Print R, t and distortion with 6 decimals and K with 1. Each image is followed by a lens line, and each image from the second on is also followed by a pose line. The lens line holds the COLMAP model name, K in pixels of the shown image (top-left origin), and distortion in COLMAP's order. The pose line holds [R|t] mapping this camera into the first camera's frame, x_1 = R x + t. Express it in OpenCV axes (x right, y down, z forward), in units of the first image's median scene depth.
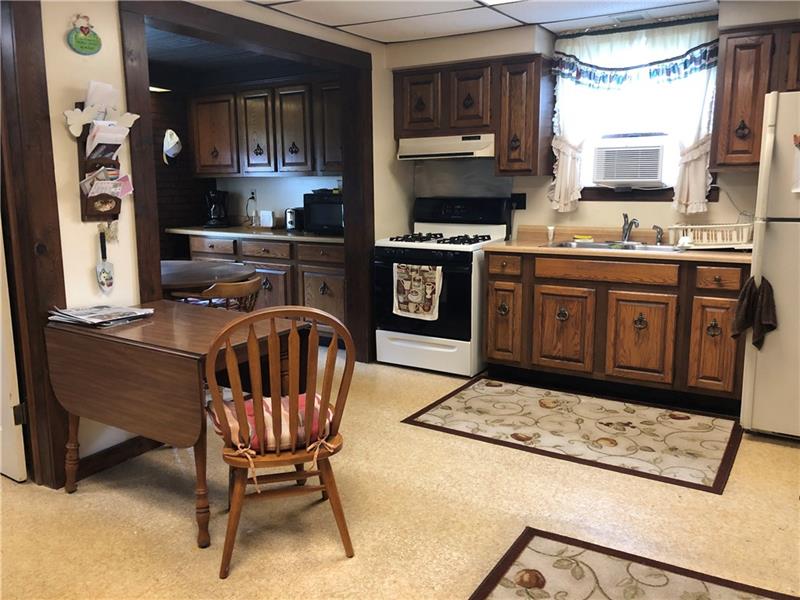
lens RADIAL K [[654.8, 0, 400.0], [0, 654.8, 300.0], [0, 0, 1]] dist [0.019554, -0.003165]
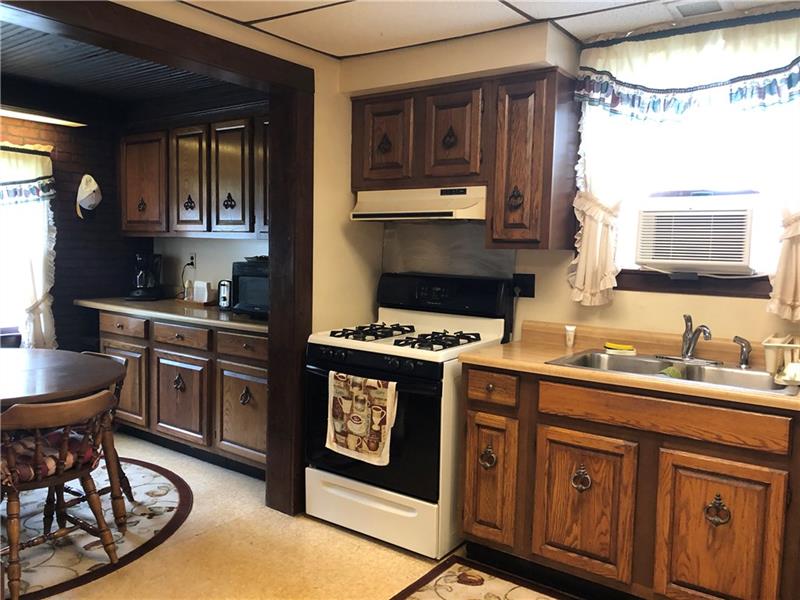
lens RADIAL K [[654.8, 0, 400.0], [0, 654.8, 300.0], [0, 0, 1]] dist [0.019554, -0.003165]
pose [[0.996991, 0.038395, -0.067339, 0.105741], [-0.044611, 0.994630, -0.093381, -0.071232], [0.063392, 0.096104, 0.993351, 0.341402]]
